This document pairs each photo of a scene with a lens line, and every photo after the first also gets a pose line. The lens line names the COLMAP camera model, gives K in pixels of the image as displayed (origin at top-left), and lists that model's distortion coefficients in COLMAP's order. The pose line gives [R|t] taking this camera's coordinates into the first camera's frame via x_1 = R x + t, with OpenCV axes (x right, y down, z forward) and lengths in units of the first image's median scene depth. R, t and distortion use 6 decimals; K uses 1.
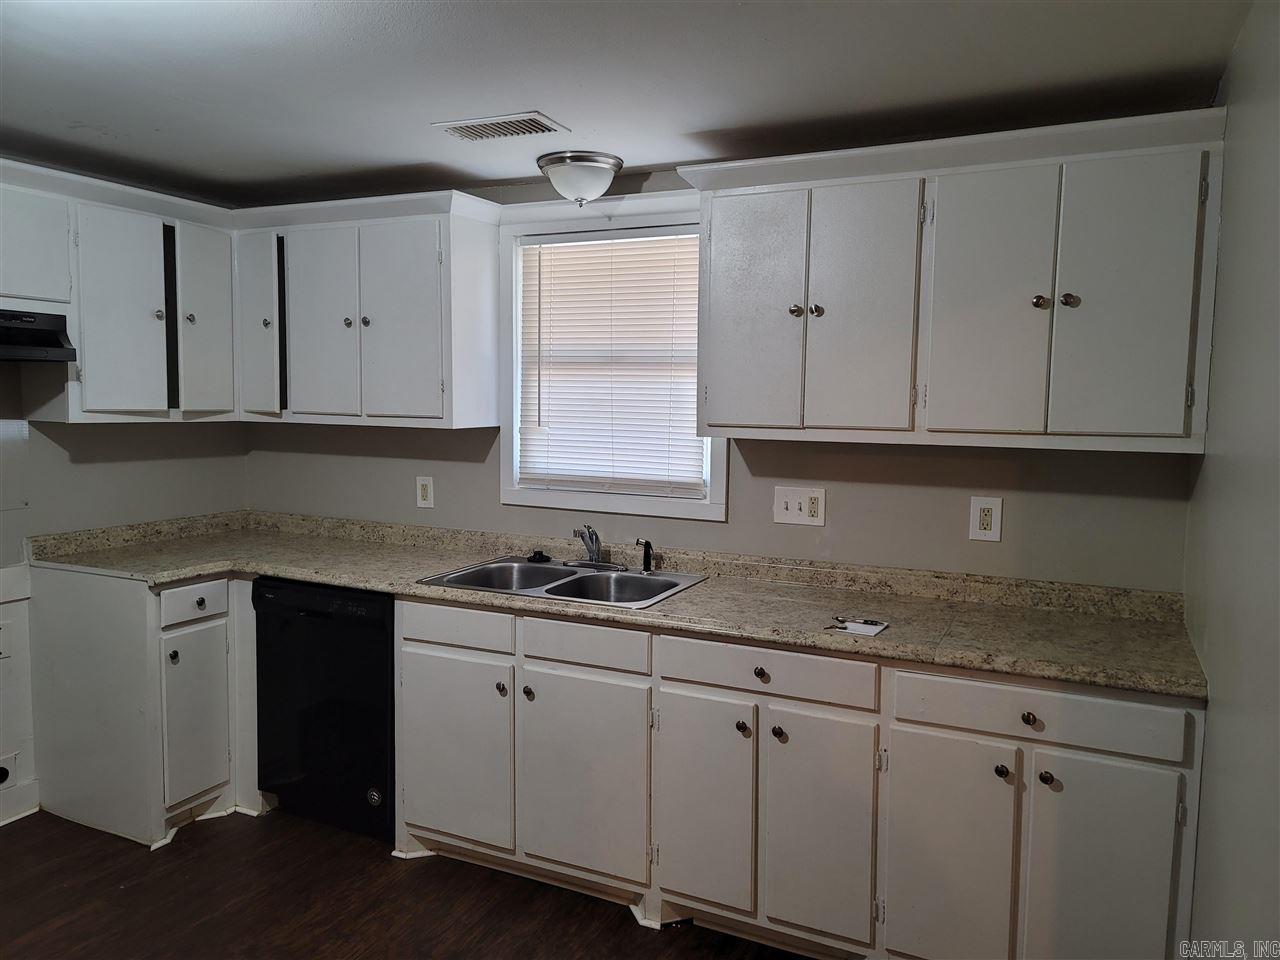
lens RADIAL K [[934.8, 0, 646.7], [0, 934.8, 476.7], [0, 0, 1]] dist [0.053845, -0.029187]
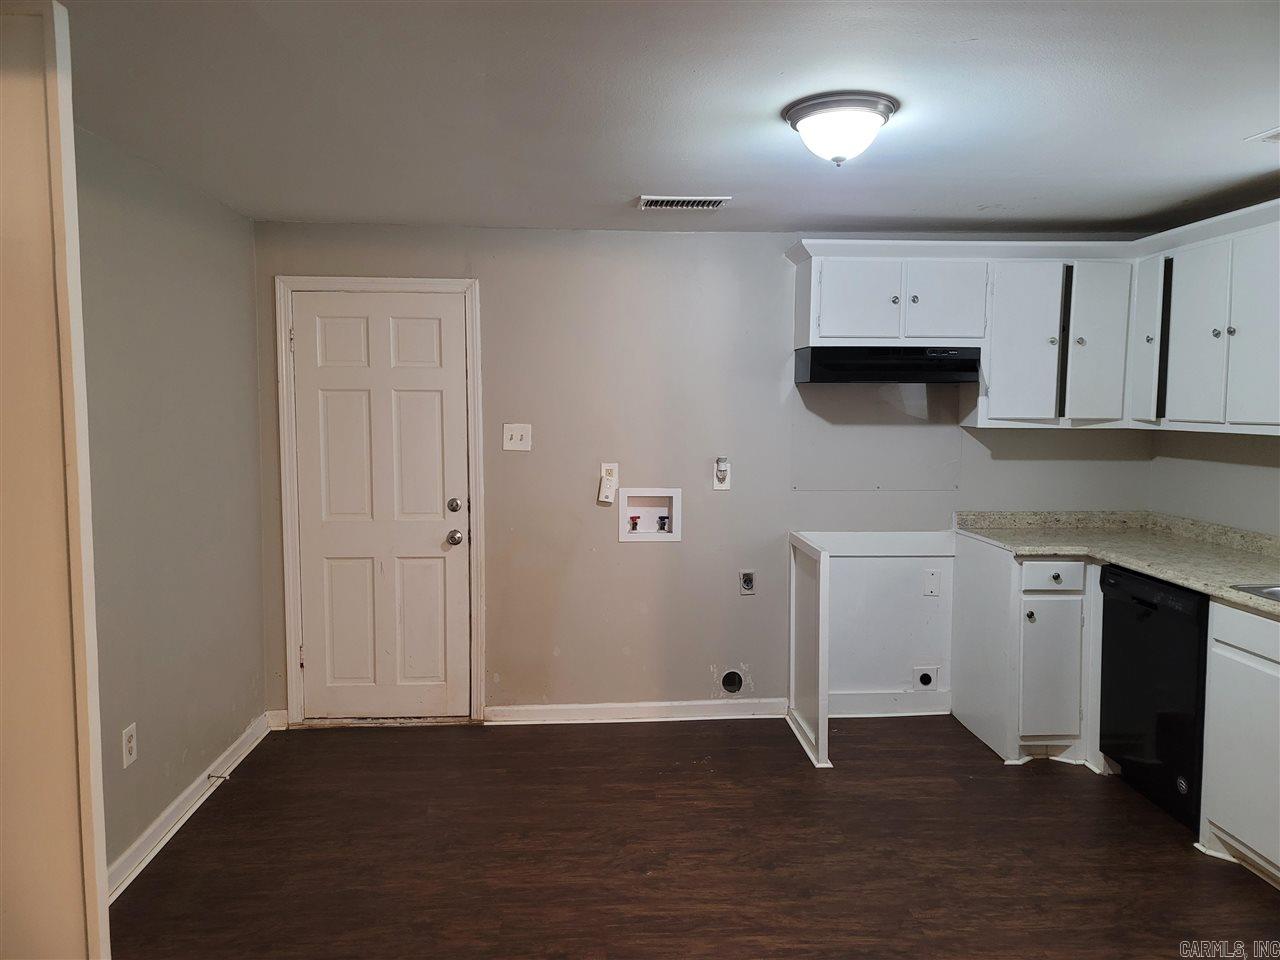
lens RADIAL K [[934.8, 0, 638.6], [0, 934.8, 483.0], [0, 0, 1]] dist [0.053845, -0.029187]
pose [[0.486055, 0.062487, -0.871691, 0.306155], [-0.069539, 0.997043, 0.032698, 0.010724], [0.871157, 0.044724, 0.488963, -0.058358]]
